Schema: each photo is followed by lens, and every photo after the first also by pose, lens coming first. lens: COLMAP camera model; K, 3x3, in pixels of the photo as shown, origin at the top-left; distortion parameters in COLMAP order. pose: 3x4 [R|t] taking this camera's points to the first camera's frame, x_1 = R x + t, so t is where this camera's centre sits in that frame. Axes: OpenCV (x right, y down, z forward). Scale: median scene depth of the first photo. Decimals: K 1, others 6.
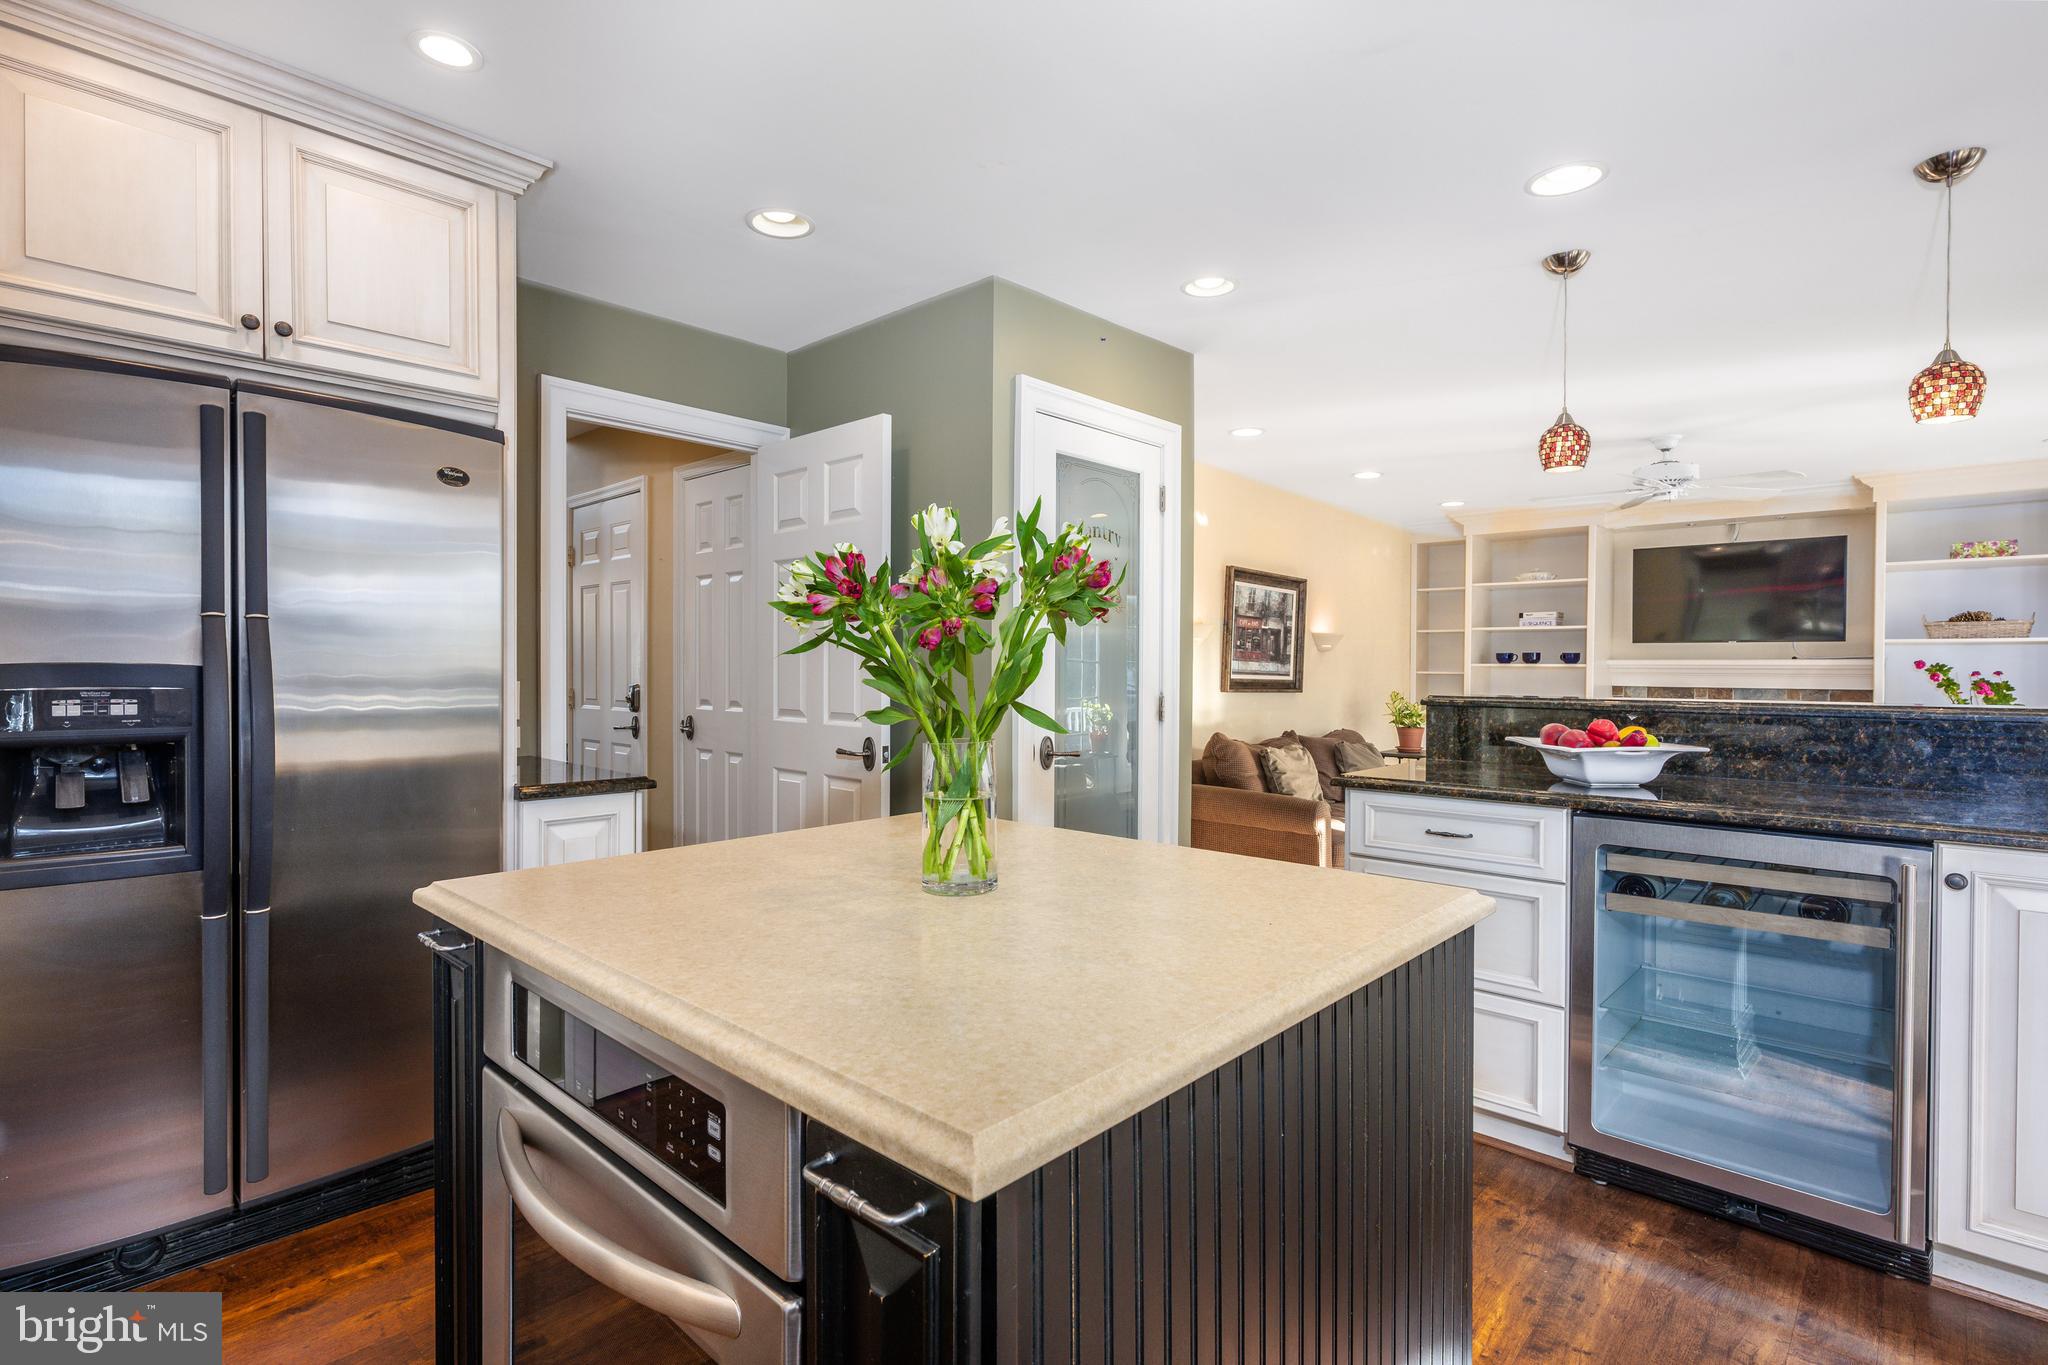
lens RADIAL K [[991.9, 0, 1004.4], [0, 991.9, 678.5], [0, 0, 1]] dist [0.003248, 0.004277]
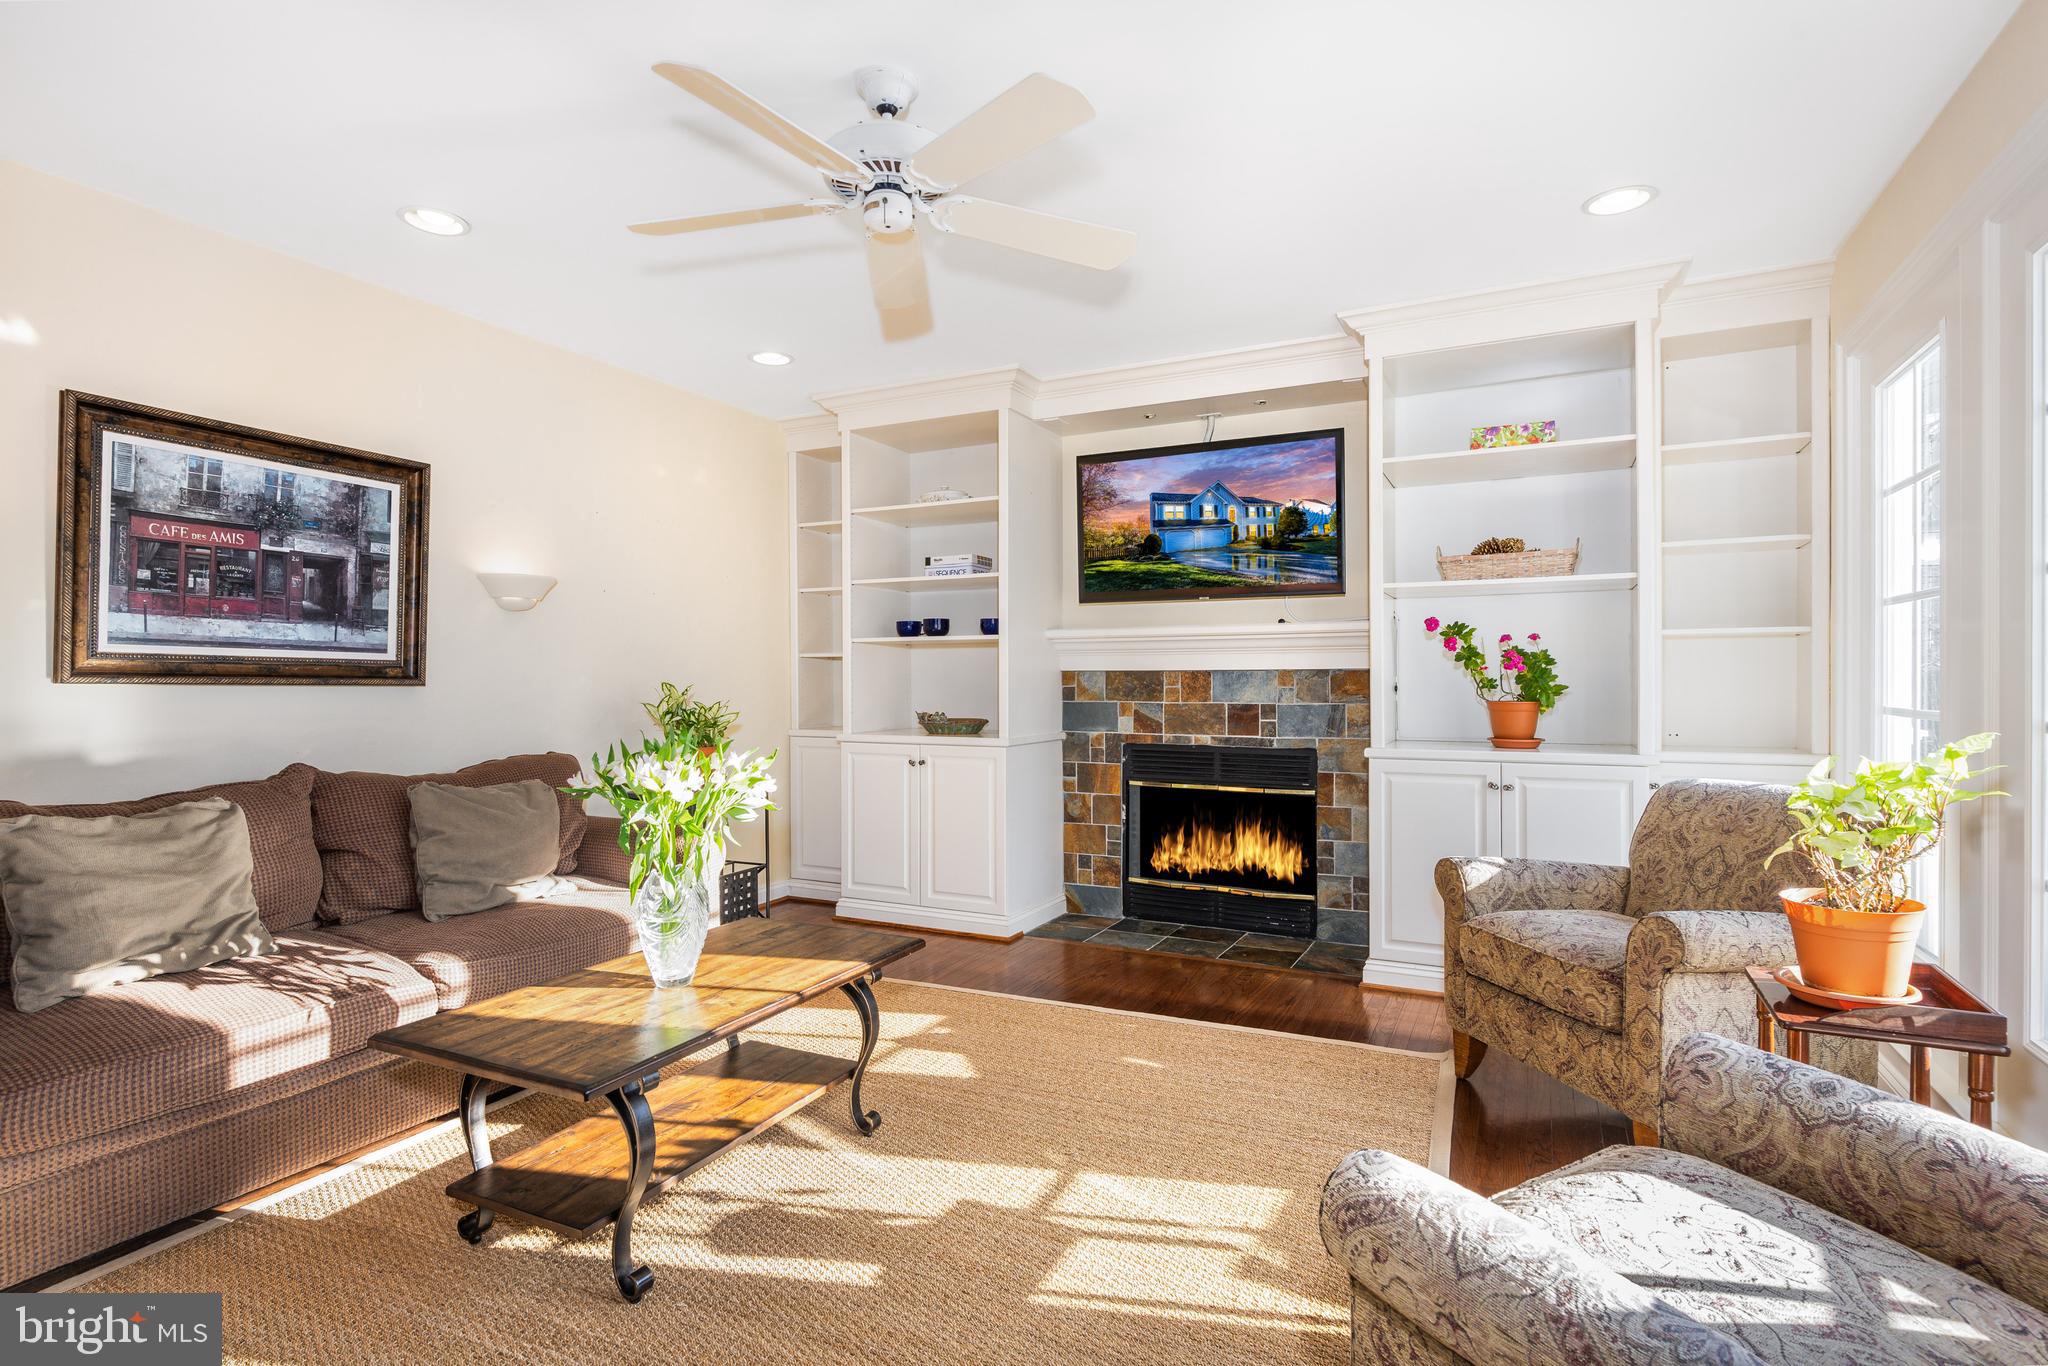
lens RADIAL K [[991.9, 0, 1007.7], [0, 991.9, 689.4], [0, 0, 1]] dist [0.003248, 0.004277]
pose [[0.967878, -0.013778, 0.251043, 0.484384], [0.013743, 0.999904, 0.001891, 0.020282], [-0.251045, 0.001619, 0.967974, 0.448803]]
